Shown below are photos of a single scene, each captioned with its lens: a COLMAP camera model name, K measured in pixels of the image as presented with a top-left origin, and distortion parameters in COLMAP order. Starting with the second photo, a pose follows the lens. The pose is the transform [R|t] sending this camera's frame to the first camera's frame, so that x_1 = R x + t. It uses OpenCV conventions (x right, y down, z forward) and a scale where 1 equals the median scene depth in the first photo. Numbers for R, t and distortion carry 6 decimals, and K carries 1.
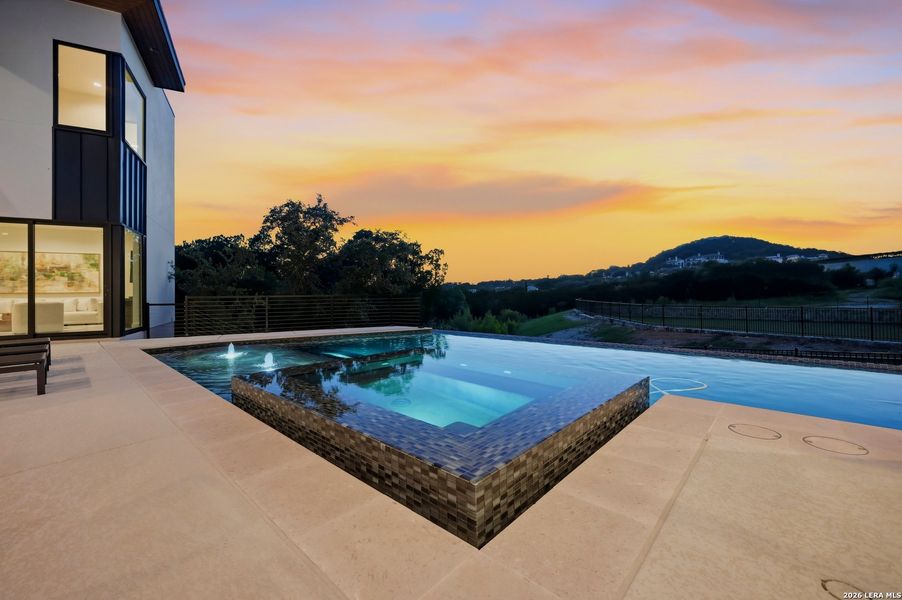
lens RADIAL K [[361.0, 0, 446.7], [0, 361.0, 292.7], [0, 0, 1]] dist [-0.003105, 0.000633]
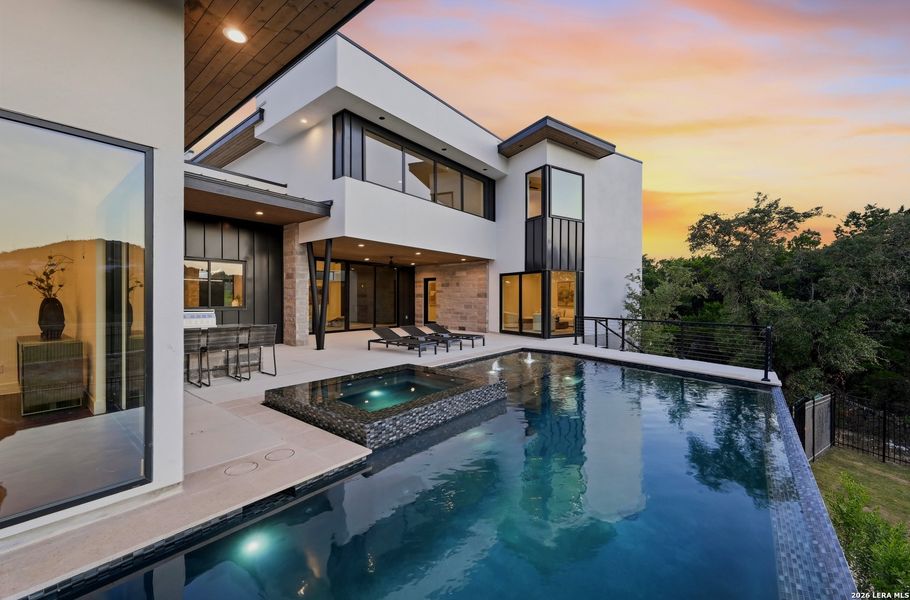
lens RADIAL K [[357.8, 0, 450.7], [0, 357.8, 296.9], [0, 0, 1]] dist [0.000888, -0.000060]
pose [[0.083557, 0.007107, -0.996478, 0.543394], [0.000397, 0.999974, 0.007165, -0.064983], [0.996503, -0.000994, 0.083552, 0.354540]]
